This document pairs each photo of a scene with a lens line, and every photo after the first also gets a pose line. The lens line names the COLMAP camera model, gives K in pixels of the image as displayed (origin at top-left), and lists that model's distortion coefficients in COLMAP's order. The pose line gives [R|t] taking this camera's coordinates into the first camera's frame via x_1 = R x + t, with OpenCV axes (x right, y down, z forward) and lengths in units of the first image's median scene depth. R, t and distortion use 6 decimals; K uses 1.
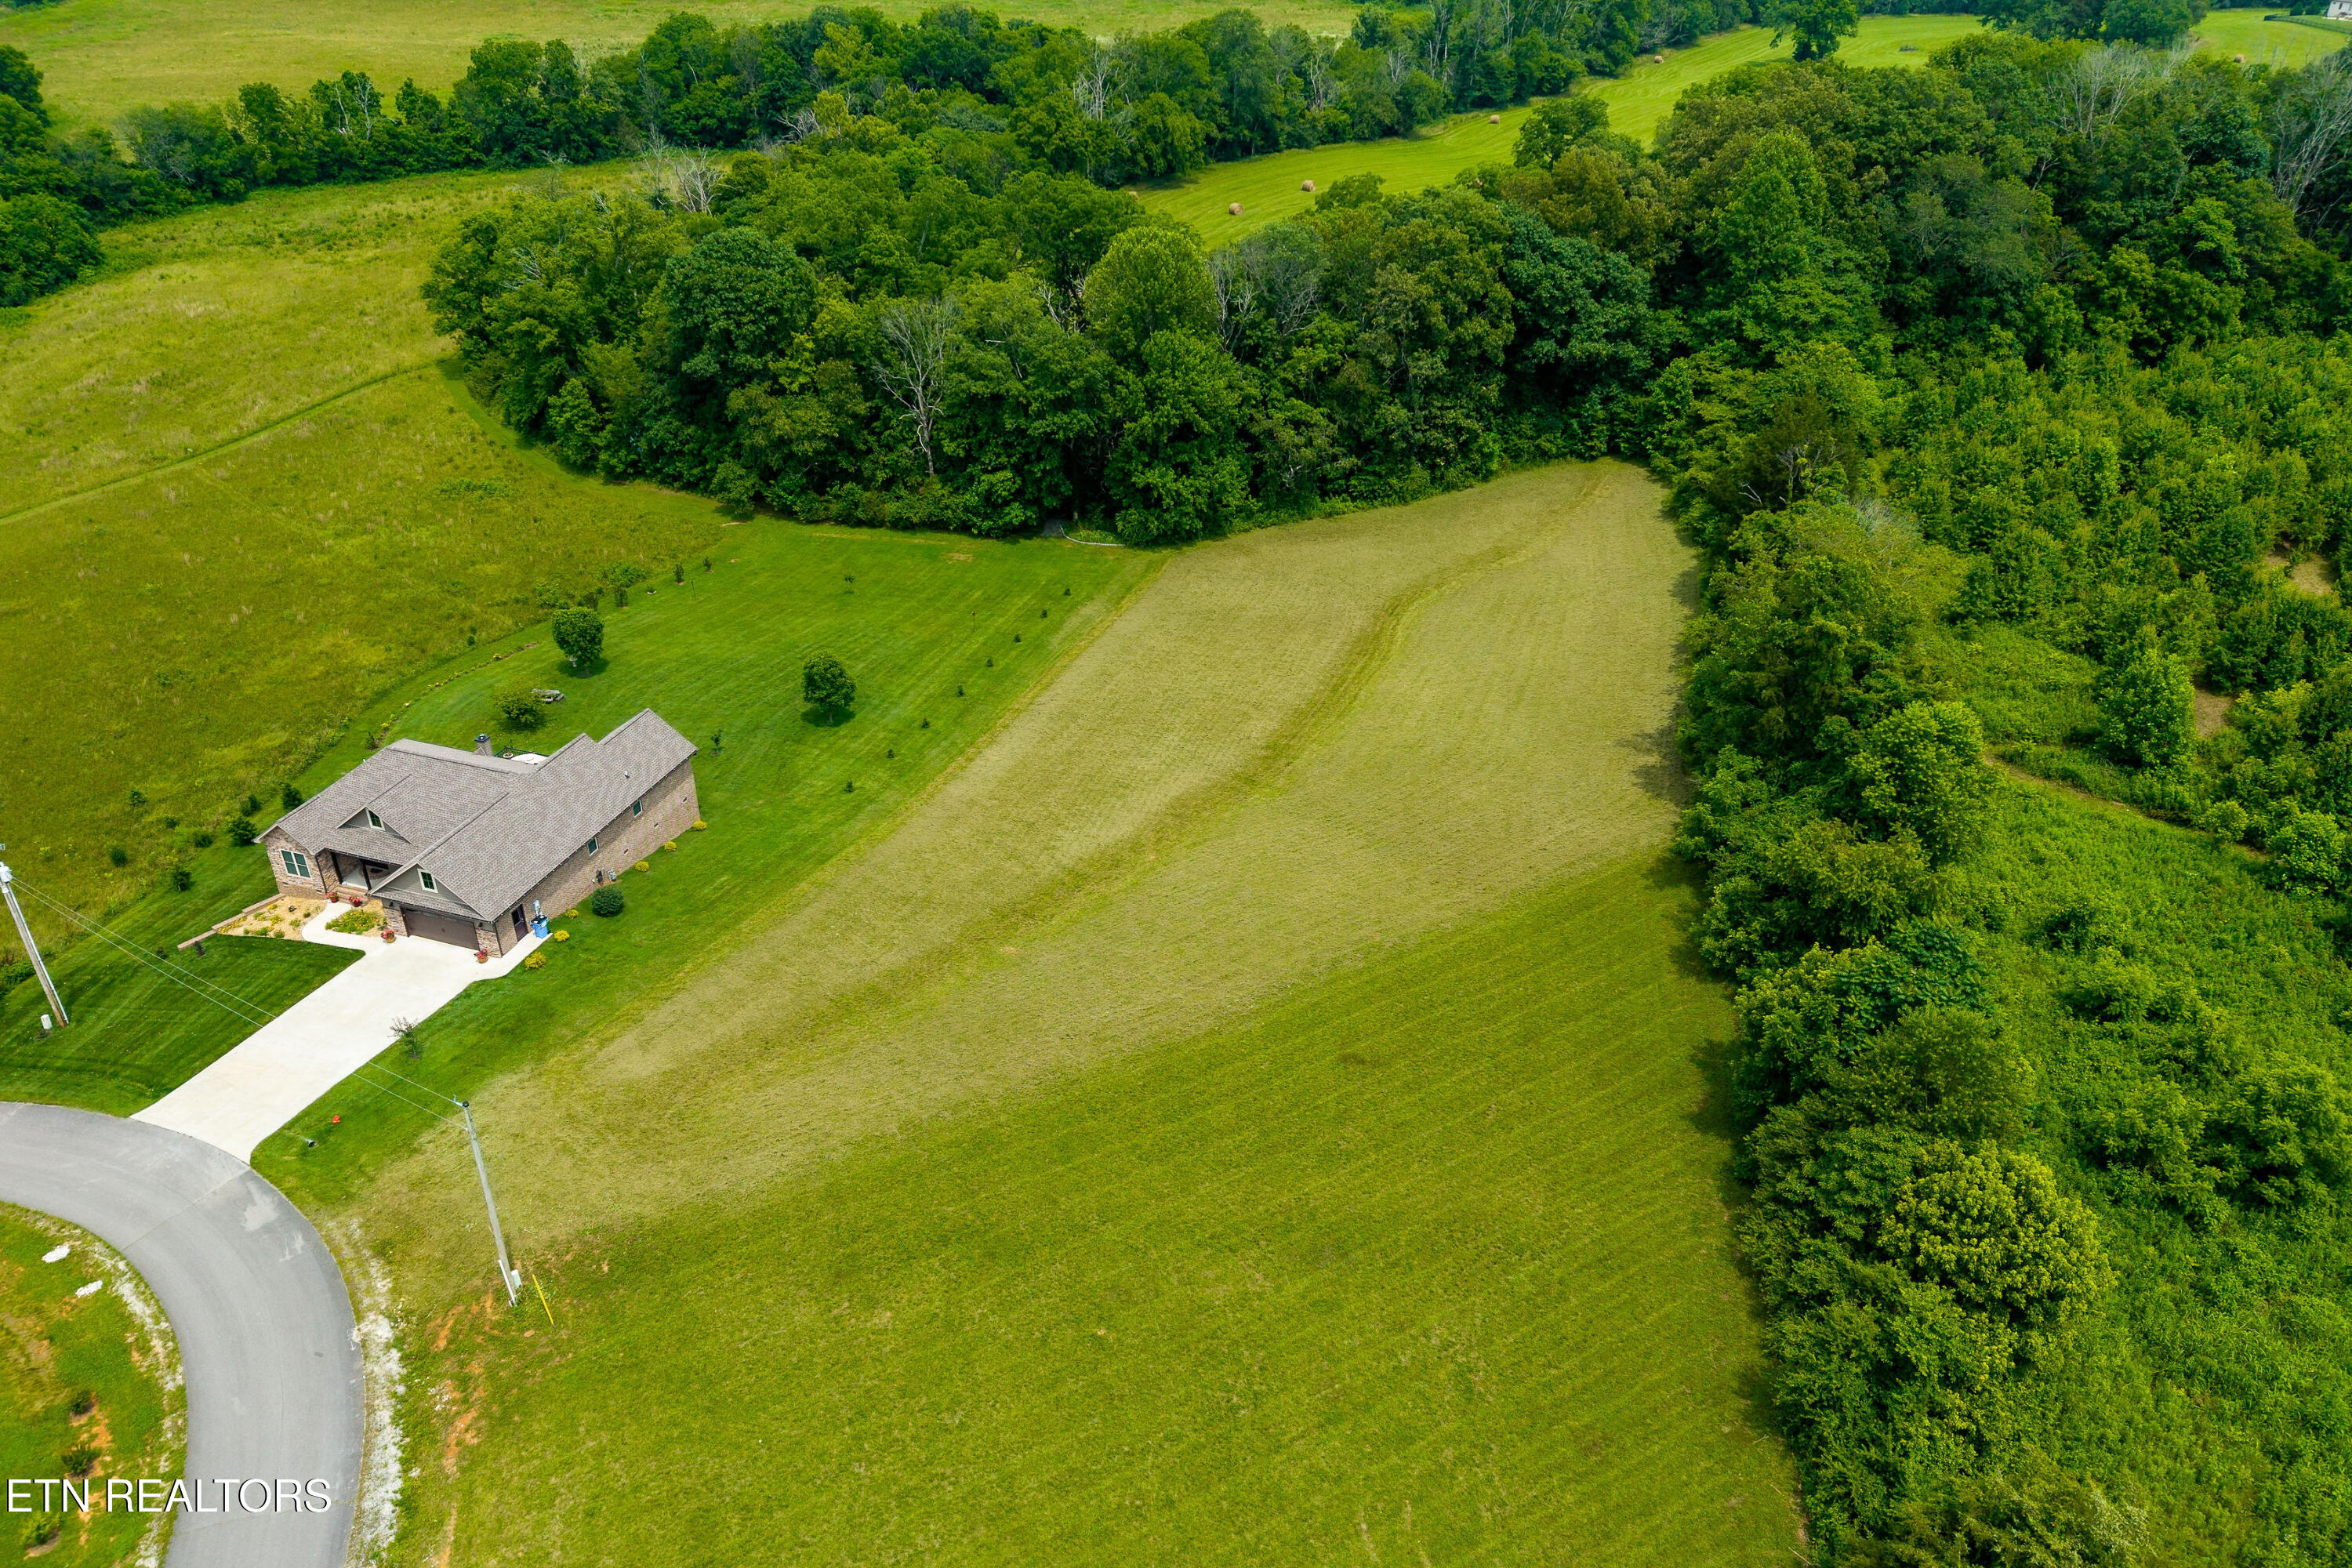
lens RADIAL K [[1712.9, 0, 1146.6], [0, 1712.9, 795.8], [0, 0, 1]] dist [0.037124, -0.049192]
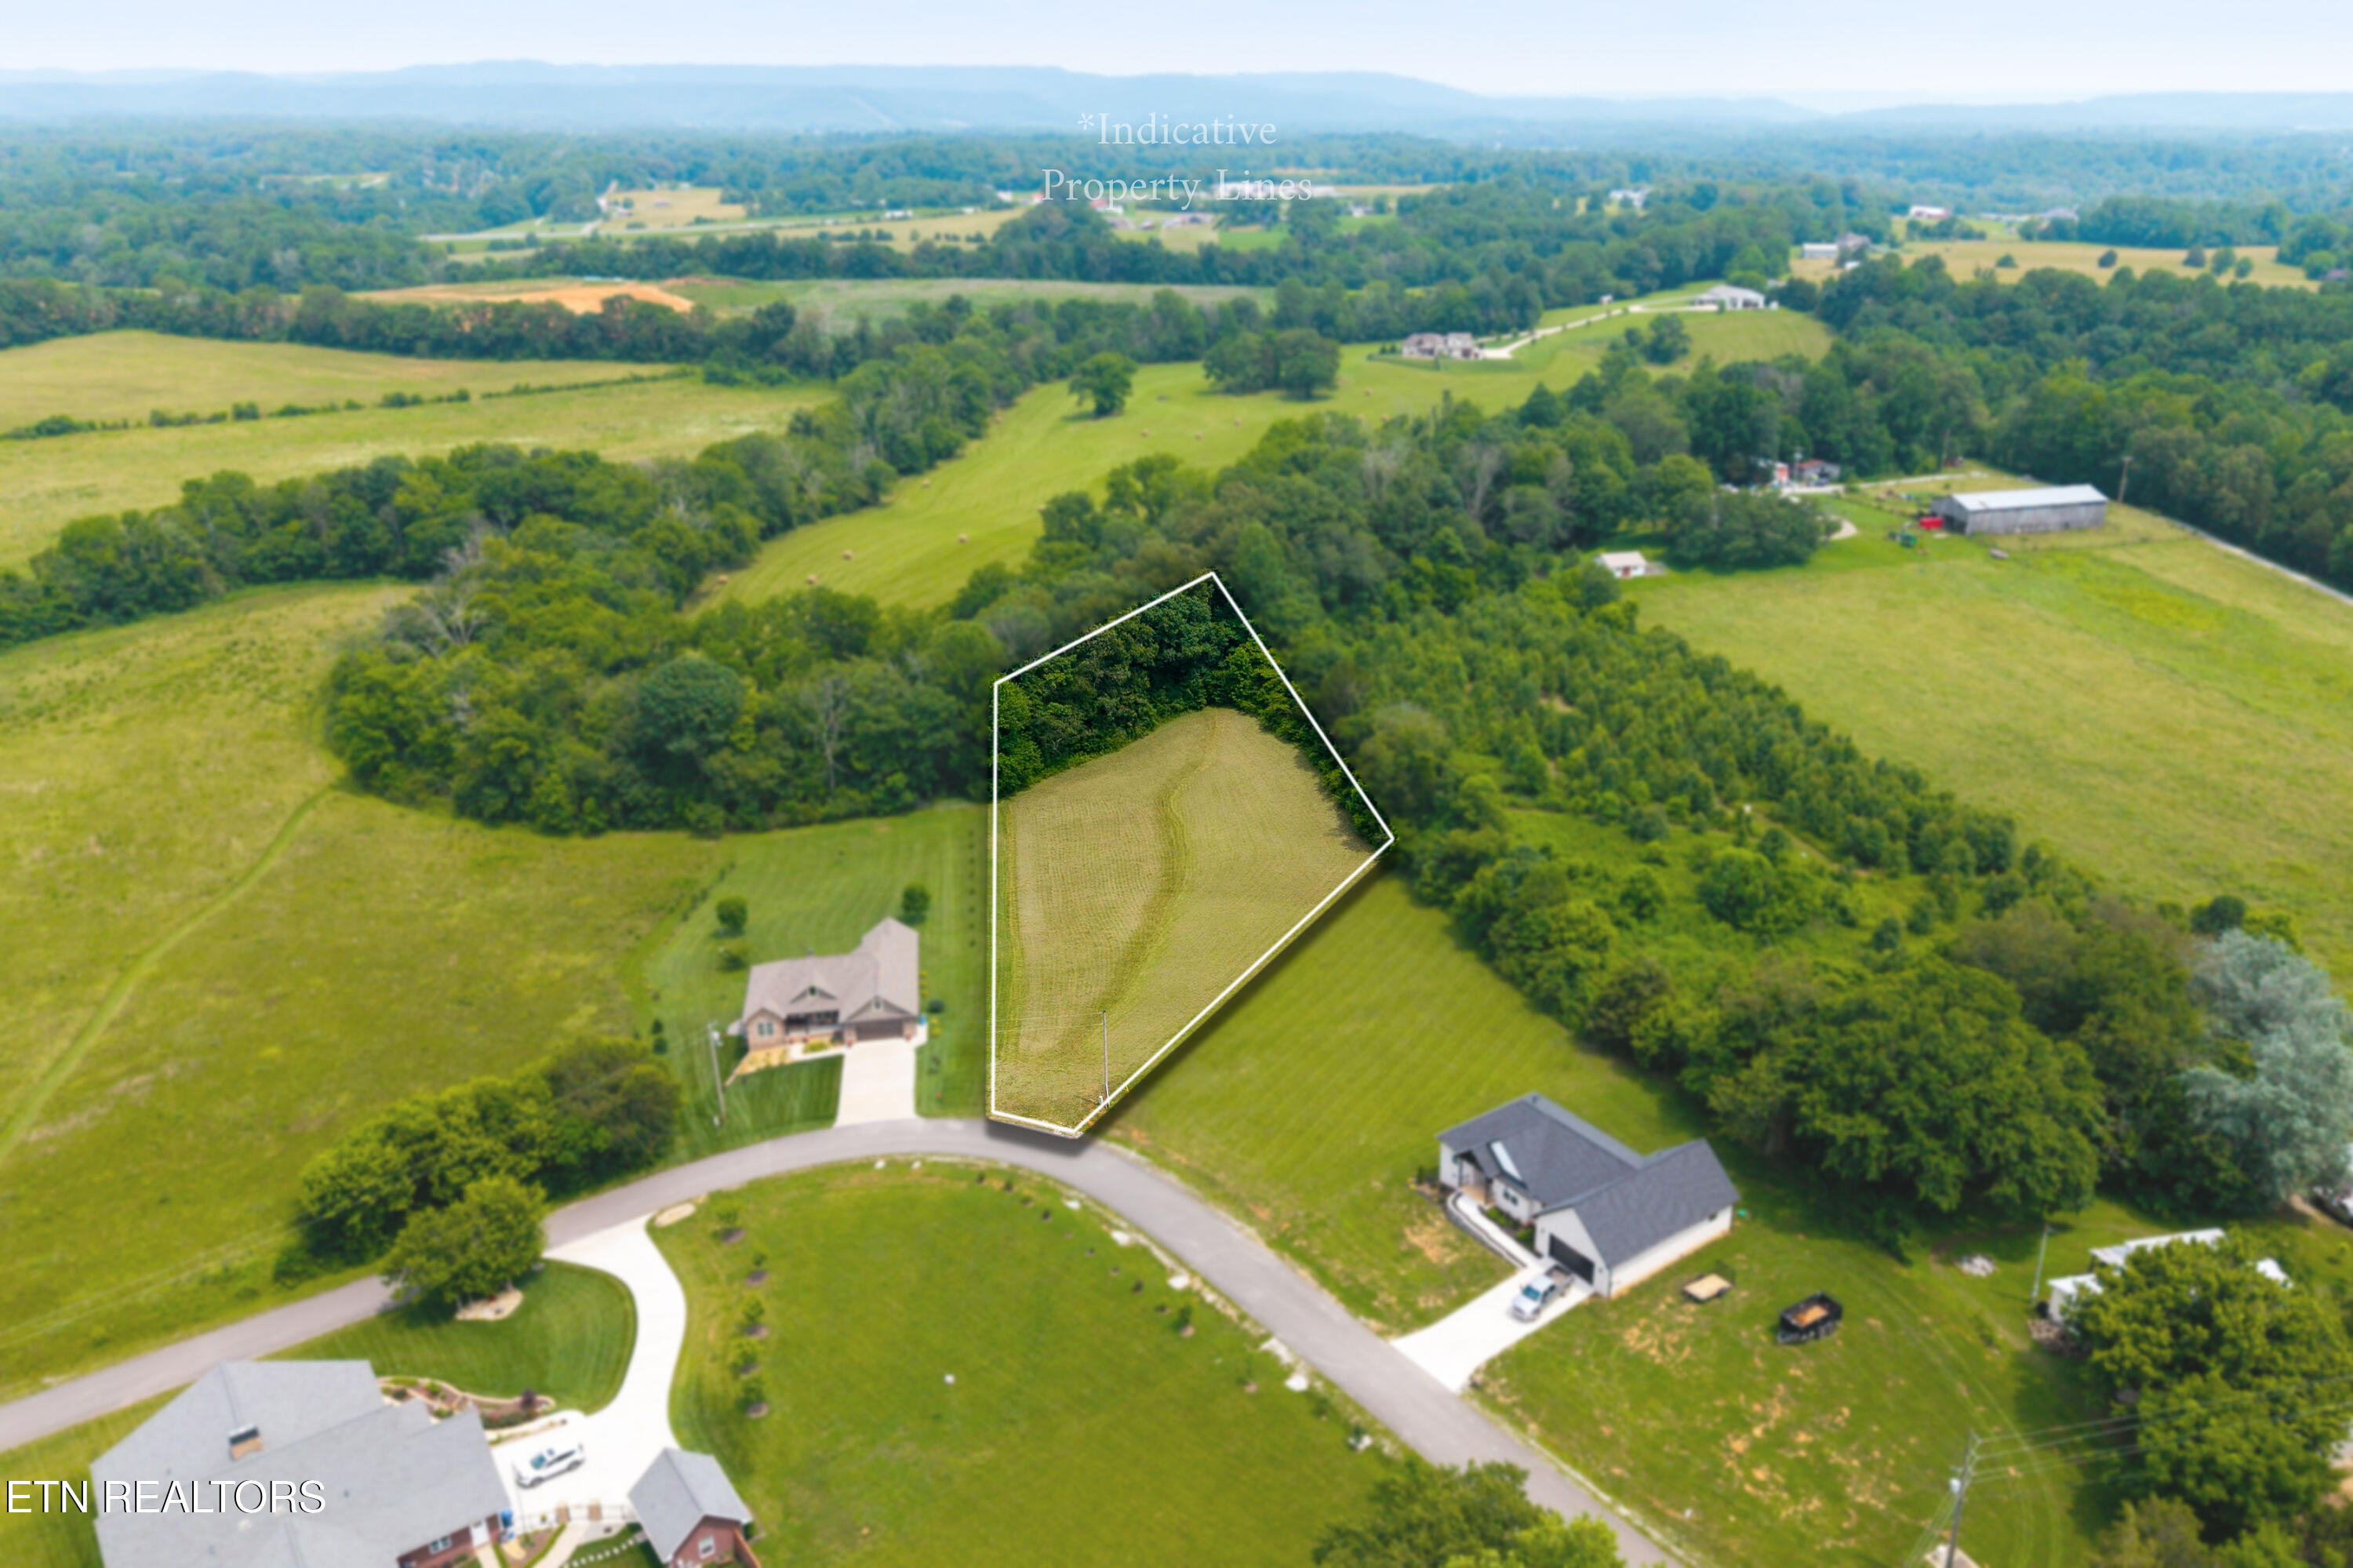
lens RADIAL K [[1773.2, 0, 1237.7], [0, 1773.2, 789.9], [0, 0, 1]] dist [0.092196, -0.204480]
pose [[0.869938, -0.185617, 0.456897, -0.572718], [0.254025, 0.962760, -0.092542, 0.063867], [-0.422705, 0.196569, 0.884693, -0.627167]]
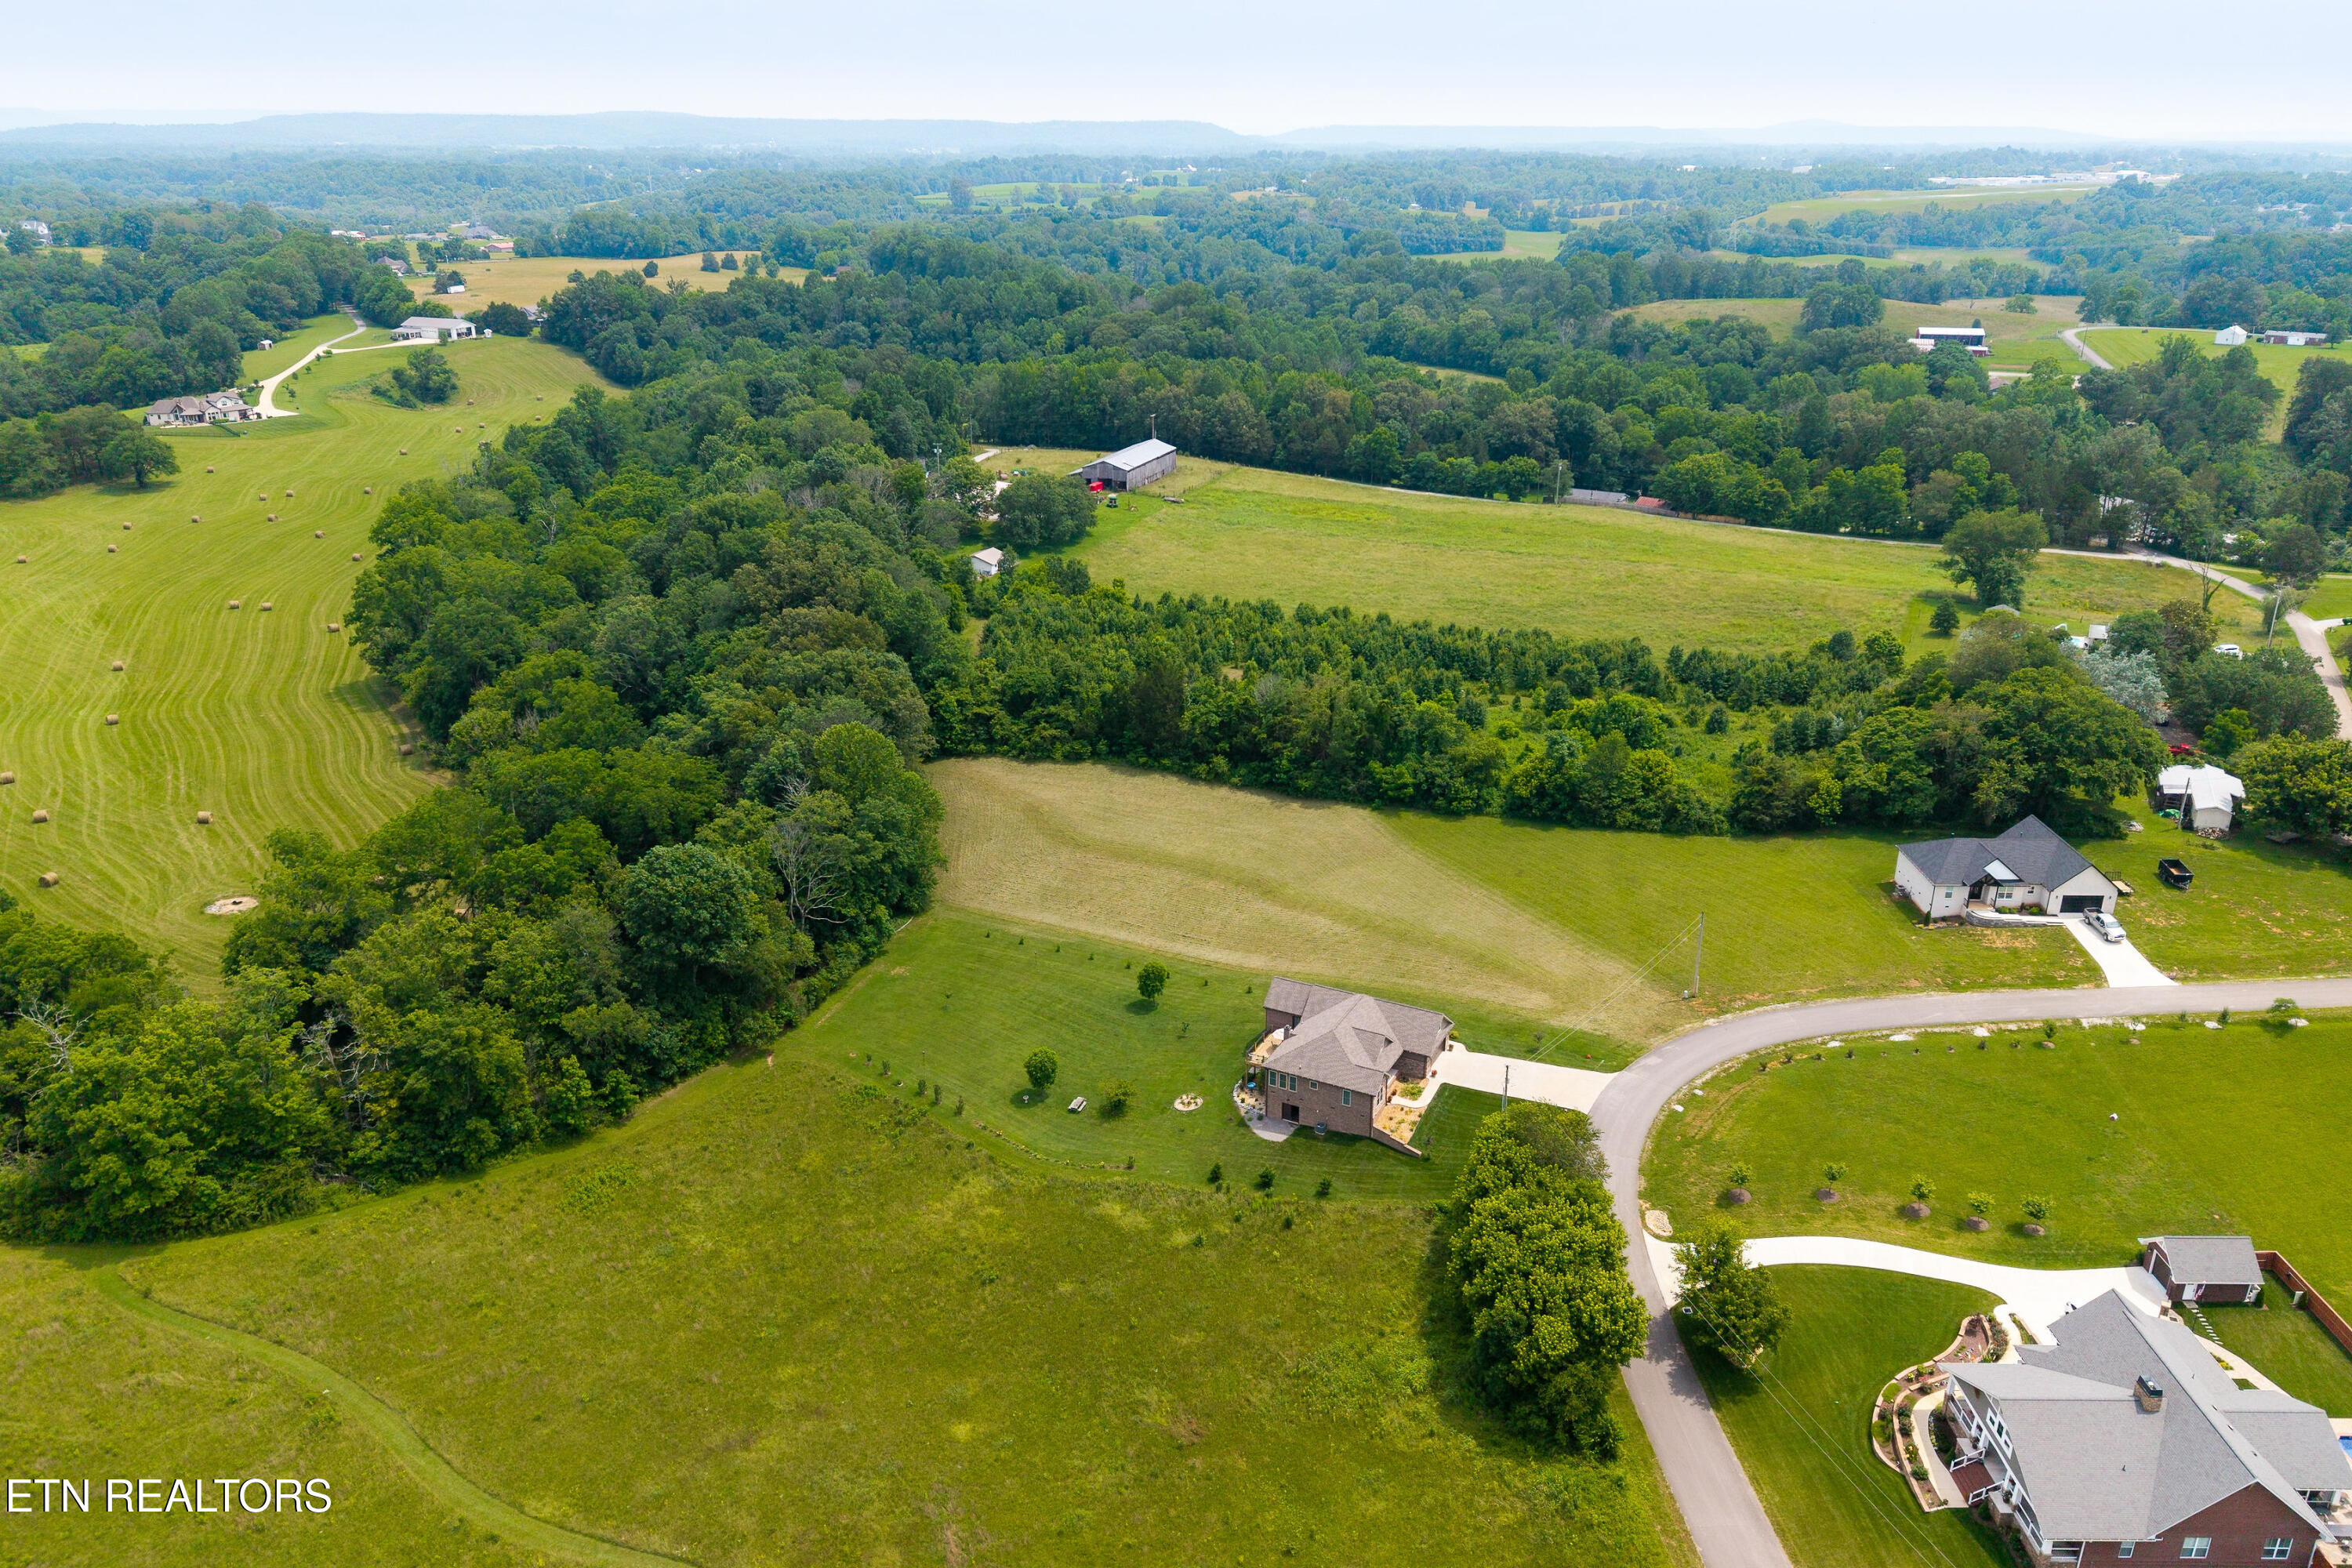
lens RADIAL K [[1826.5, 0, 1176.0], [0, 1826.5, 784.0], [0, 0, 1]] dist [0.029935, -0.034524]
pose [[0.095764, -0.344617, 0.933846, -1.395285], [0.496401, 0.829709, 0.255282, -0.524314], [-0.862795, 0.439116, 0.250524, 0.372892]]
